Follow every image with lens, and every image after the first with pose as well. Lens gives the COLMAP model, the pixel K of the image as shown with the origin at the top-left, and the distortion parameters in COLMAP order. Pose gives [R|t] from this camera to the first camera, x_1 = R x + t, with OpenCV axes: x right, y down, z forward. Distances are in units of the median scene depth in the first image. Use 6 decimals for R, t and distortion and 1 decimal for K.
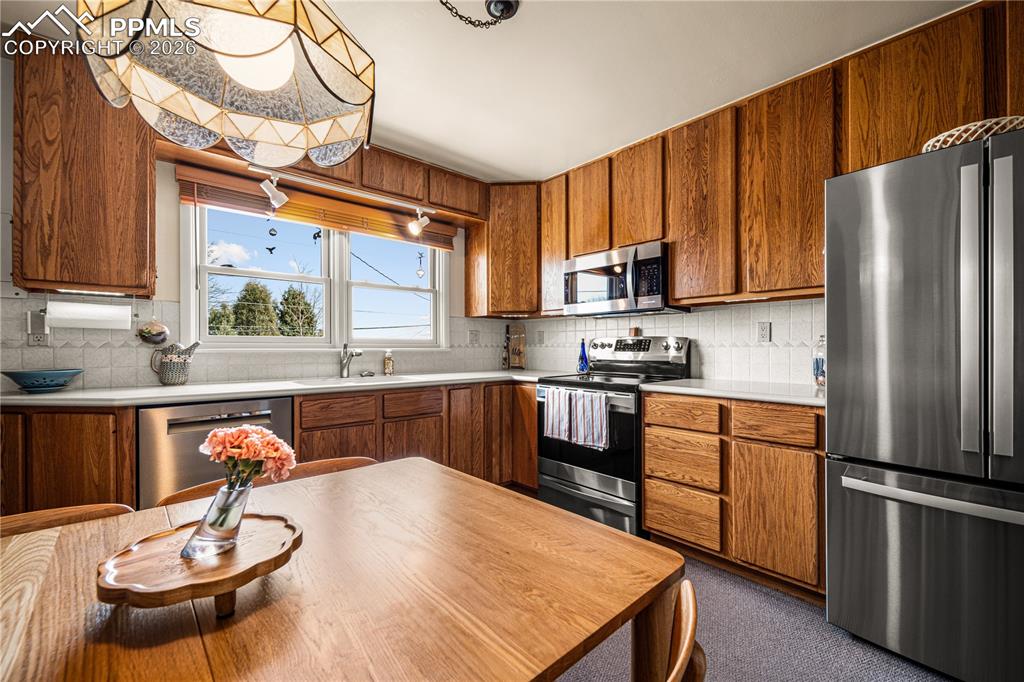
lens RADIAL K [[418.6, 0, 512.2], [0, 418.6, 344.8], [0, 0, 1]] dist [-0.001287, 0.000710]
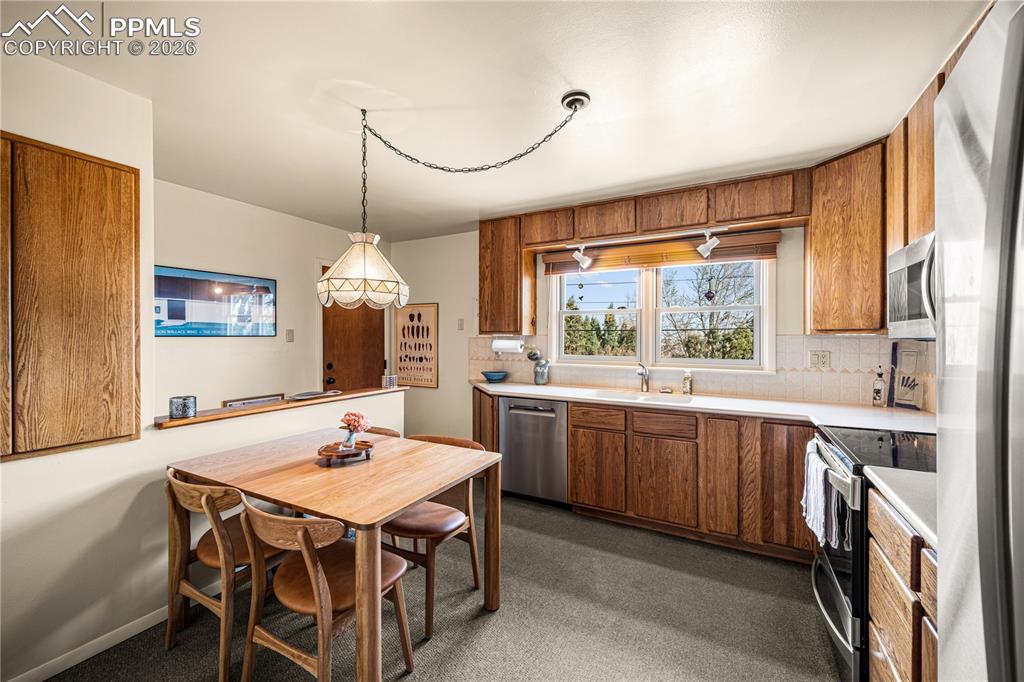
lens RADIAL K [[418.6, 0, 515.6], [0, 418.6, 337.0], [0, 0, 1]] dist [-0.001287, 0.000710]
pose [[0.343926, 0.003063, -0.938992, 0.571807], [-0.001638, 0.999995, 0.002662, -0.077442], [0.938995, 0.000622, 0.343929, 0.237294]]
